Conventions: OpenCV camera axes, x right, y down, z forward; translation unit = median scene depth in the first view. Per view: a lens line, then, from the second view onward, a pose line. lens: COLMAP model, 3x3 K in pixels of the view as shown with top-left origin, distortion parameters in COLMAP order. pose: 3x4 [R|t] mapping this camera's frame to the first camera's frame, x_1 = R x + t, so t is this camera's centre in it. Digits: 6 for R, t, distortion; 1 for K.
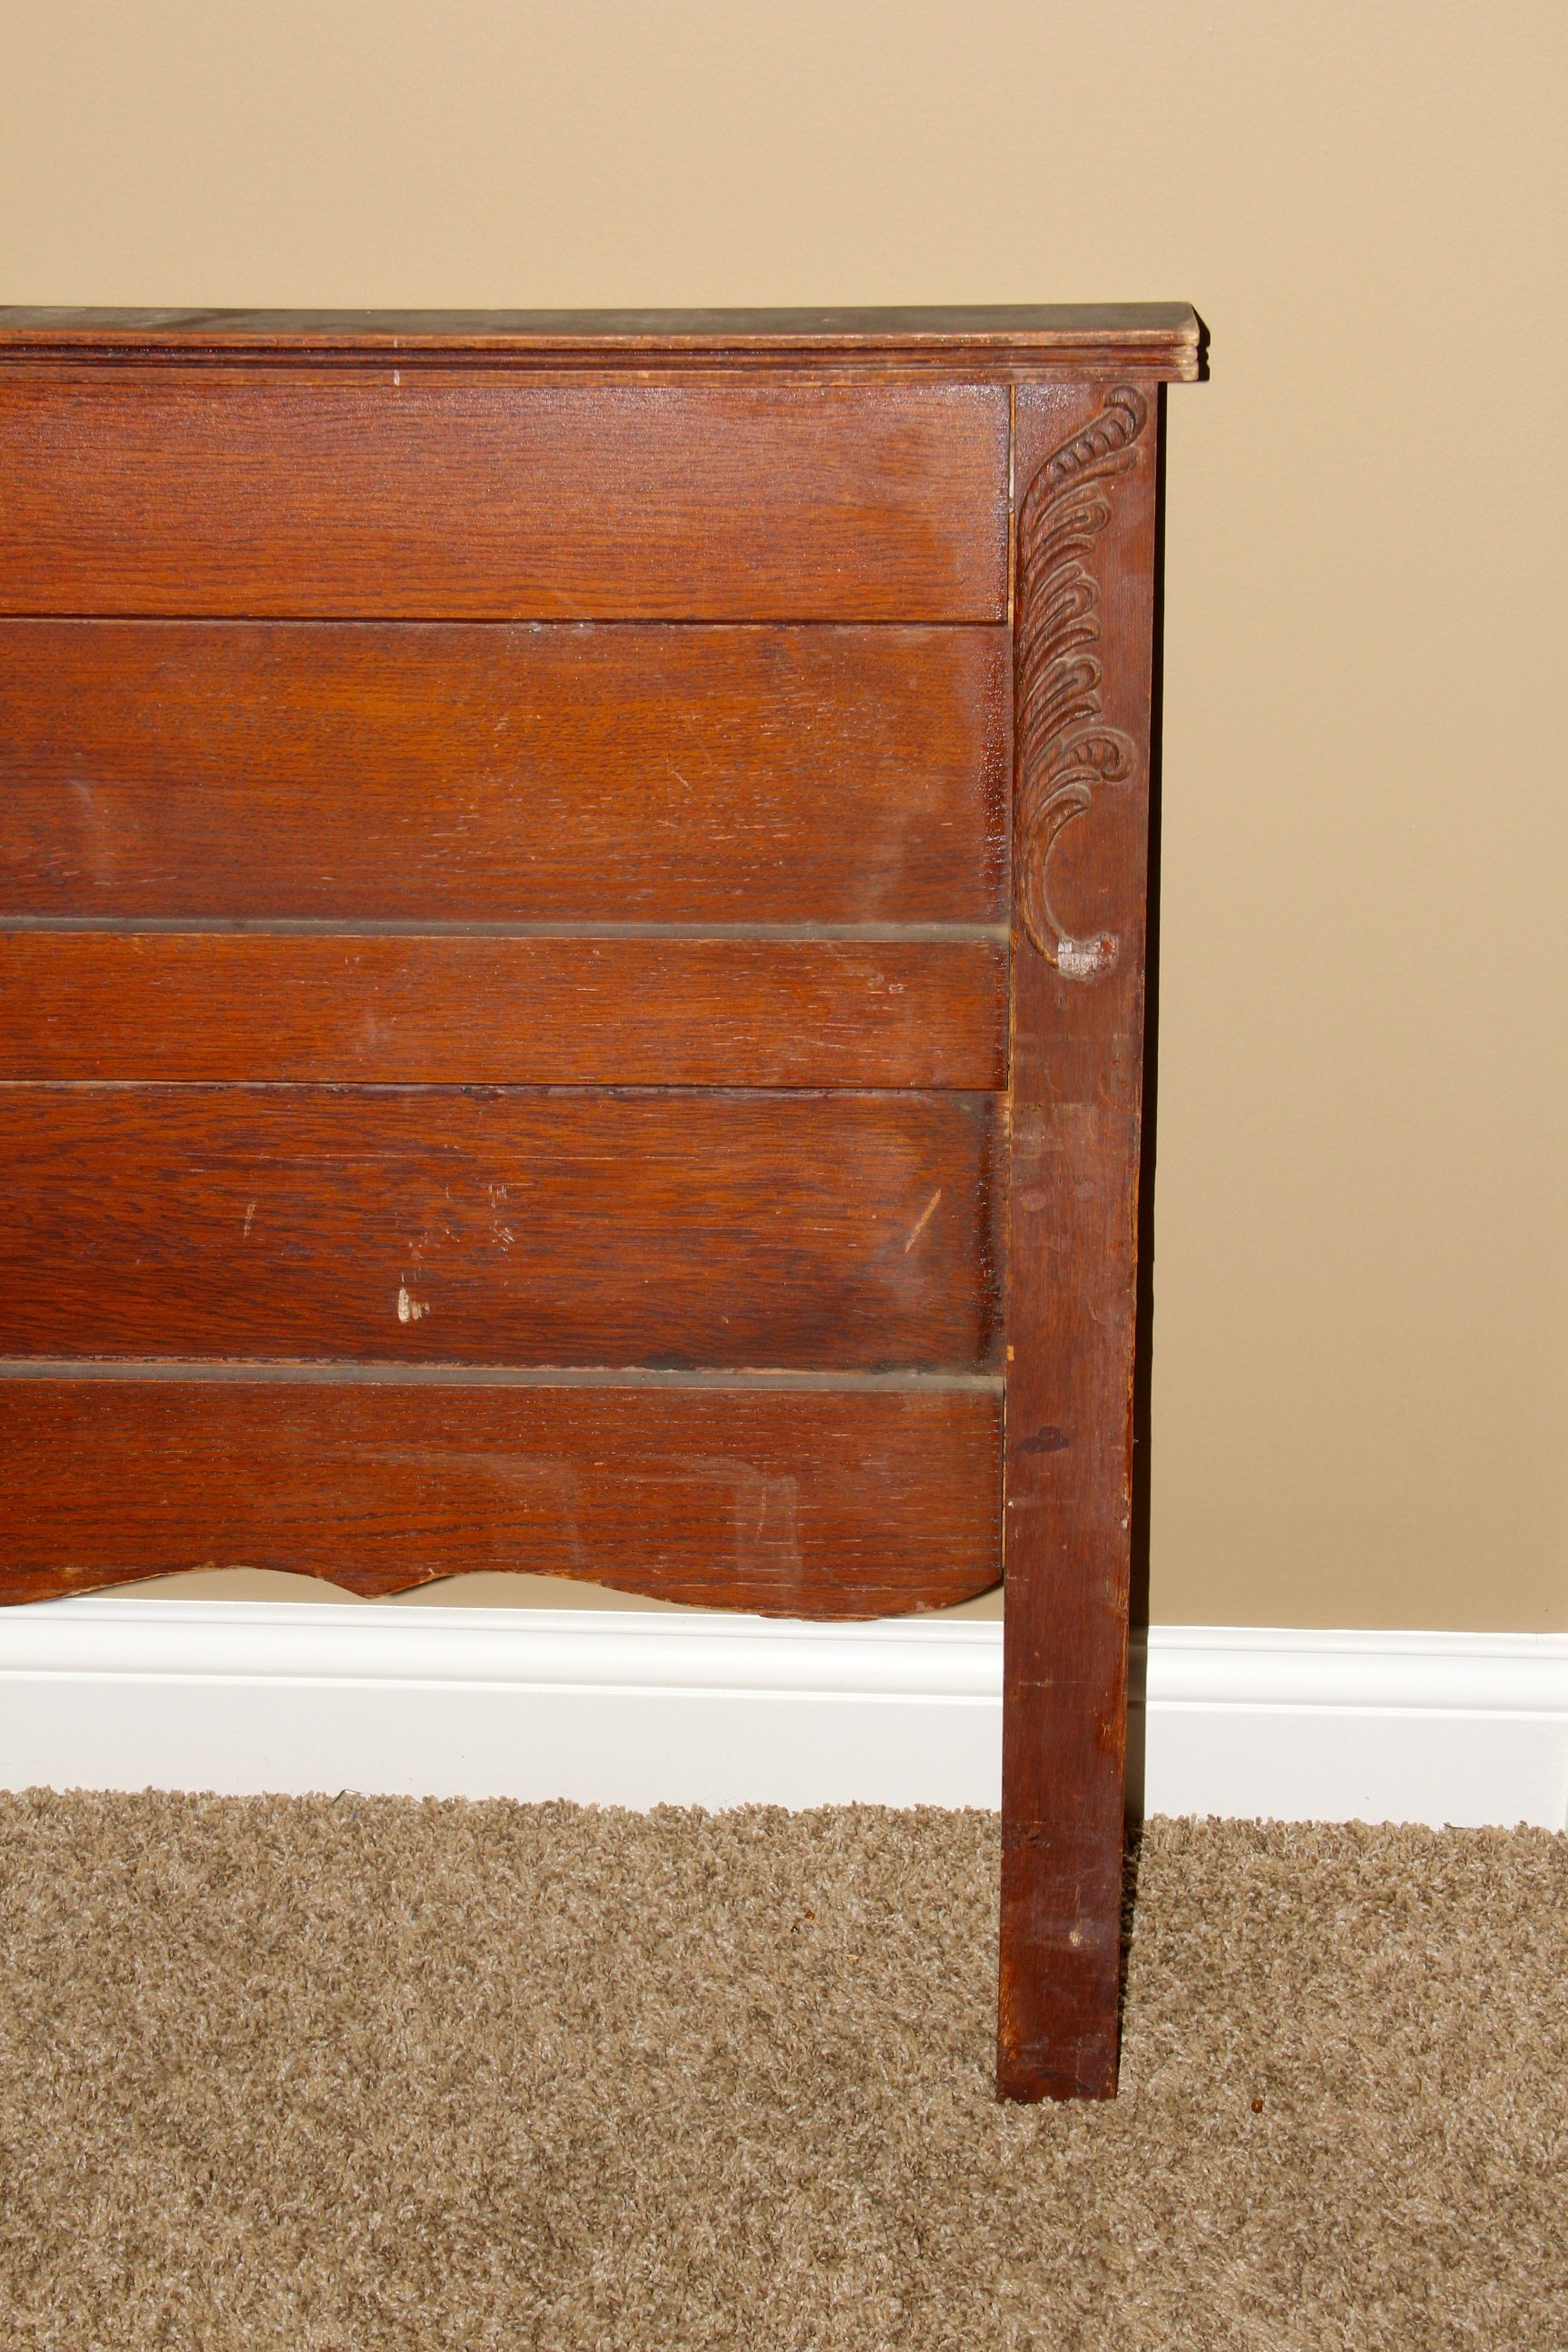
lens RADIAL K [[3836.6, 0, 808.9], [0, 3836.6, 1220.5], [0, 0, 1]] dist [0.115454, 0.000000]
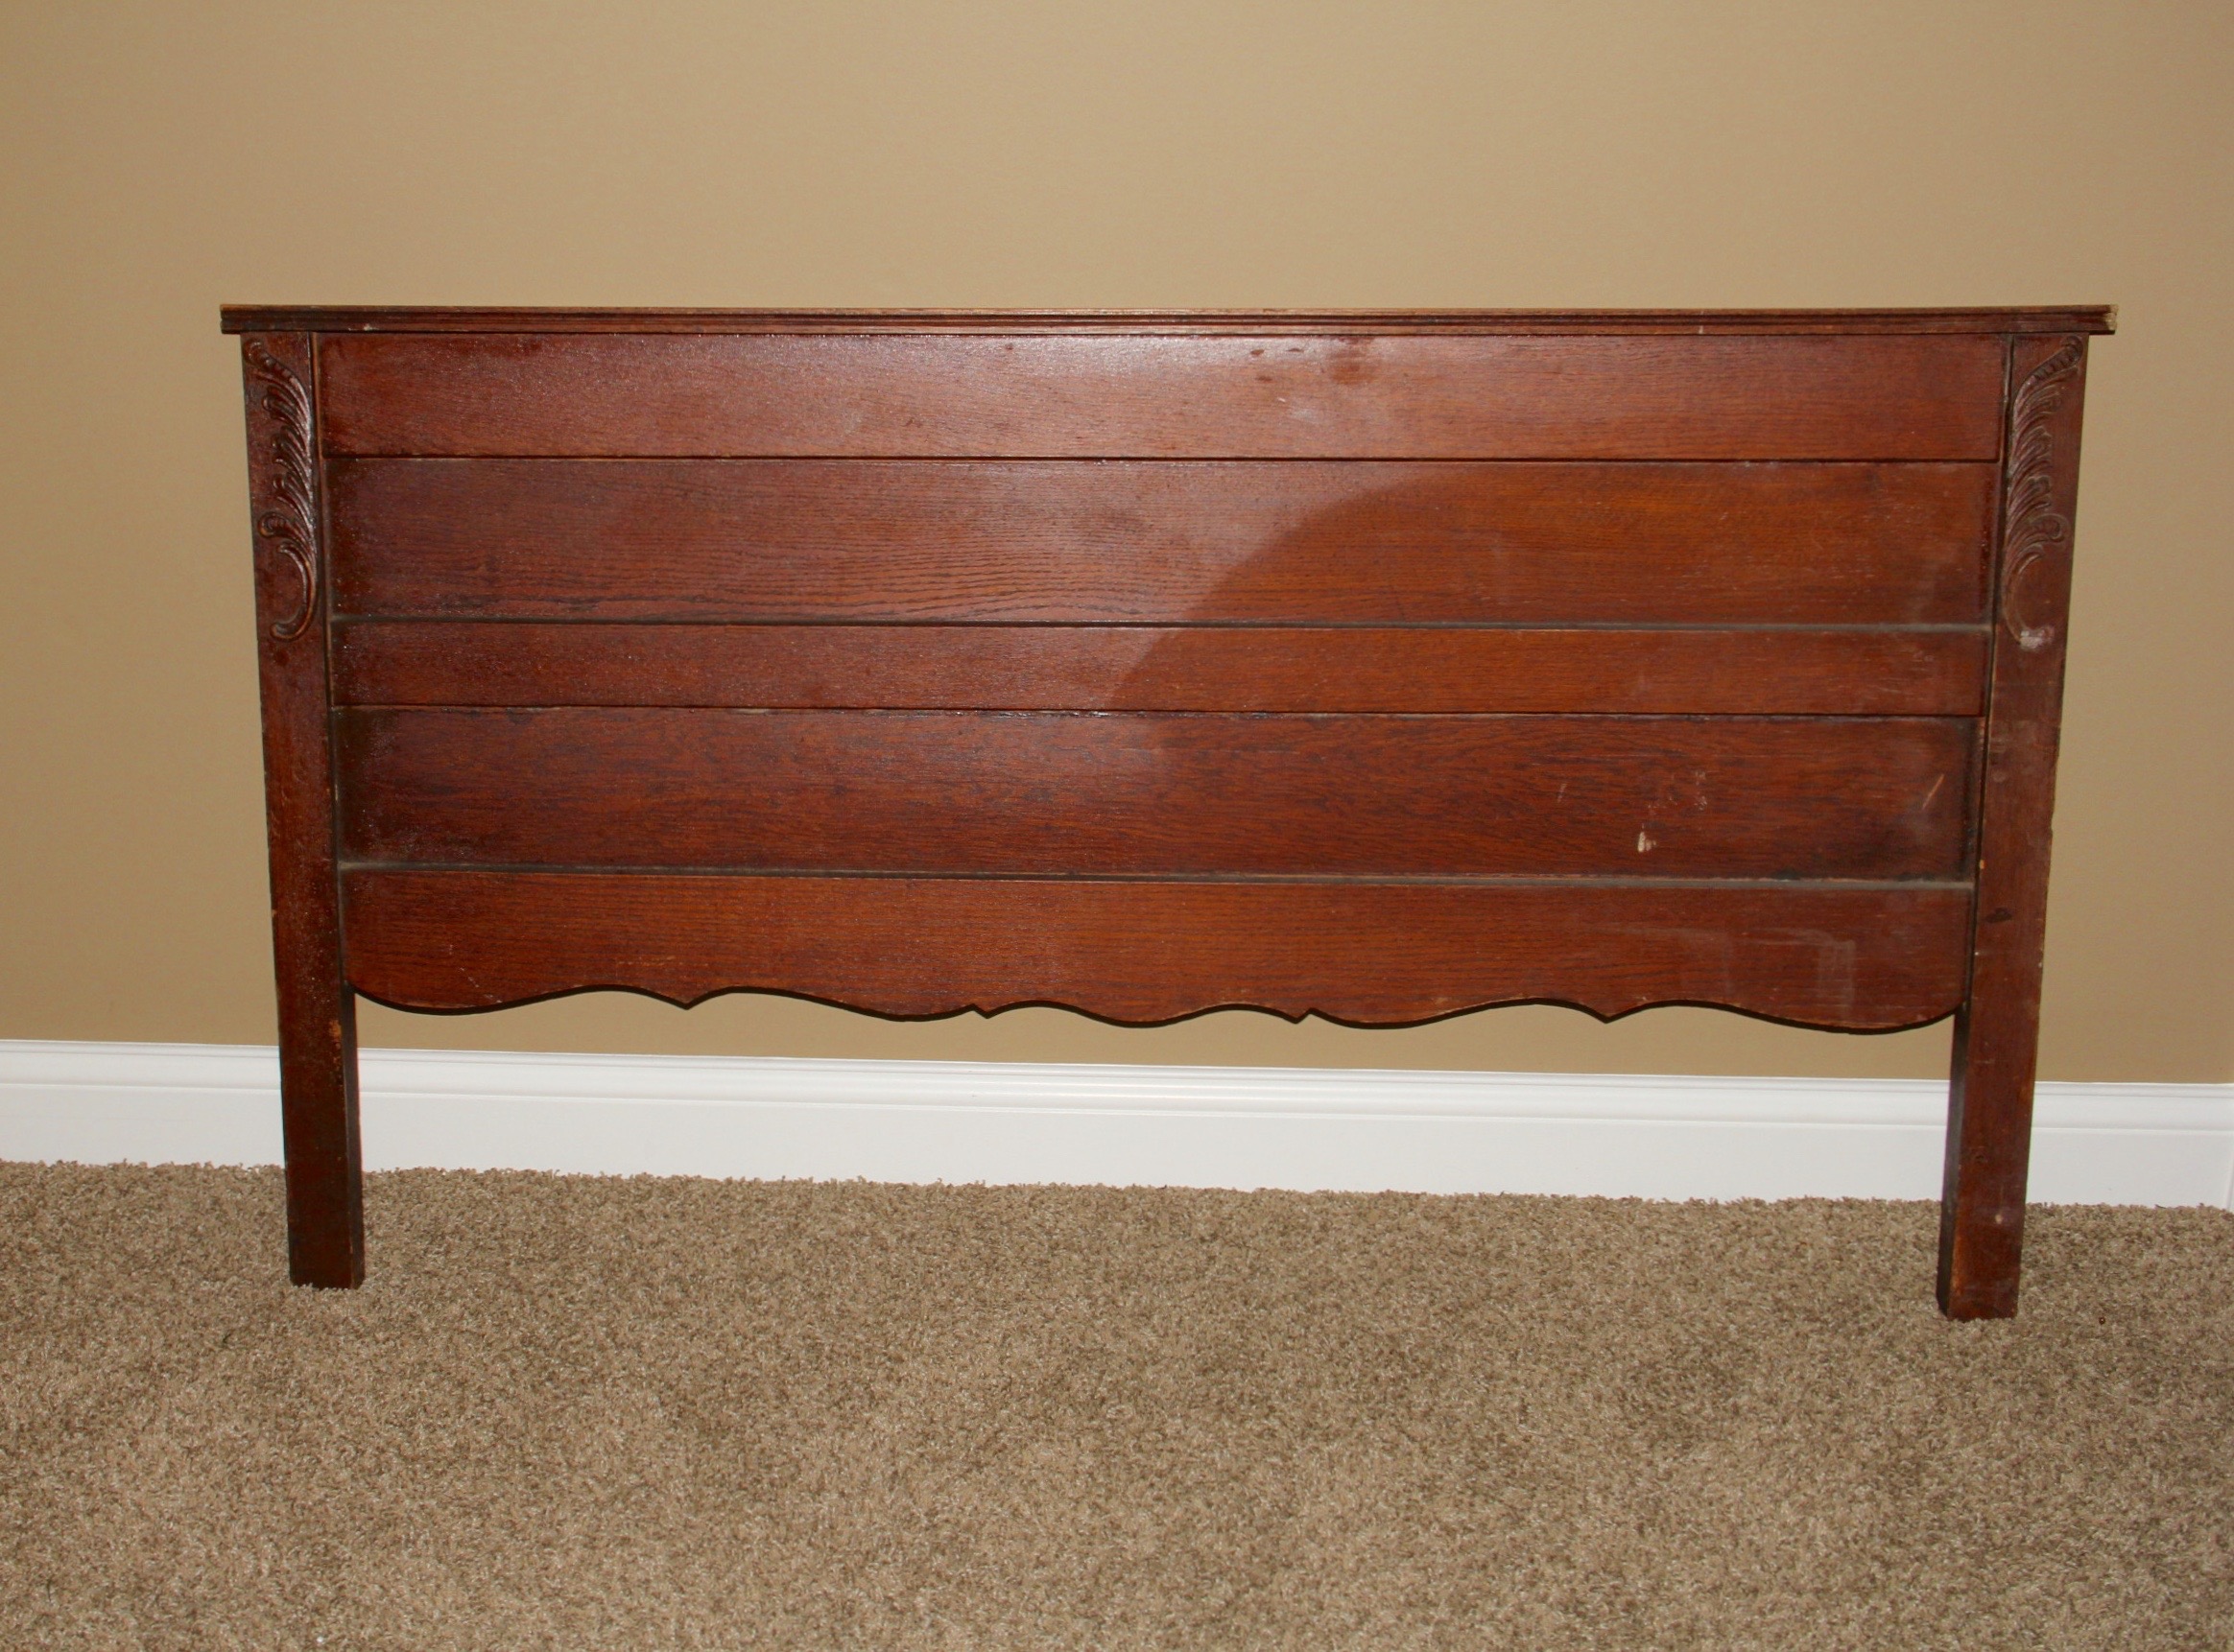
lens RADIAL K [[2995.8, 0, 1016.4], [0, 2995.8, 851.8], [0, 0, 1]] dist [0.019915, 0.000000]
pose [[0.999881, 0.007232, 0.013653, -0.424875], [-0.004643, 0.983488, -0.180914, 0.287938], [-0.014735, 0.180829, 0.983404, -0.400836]]
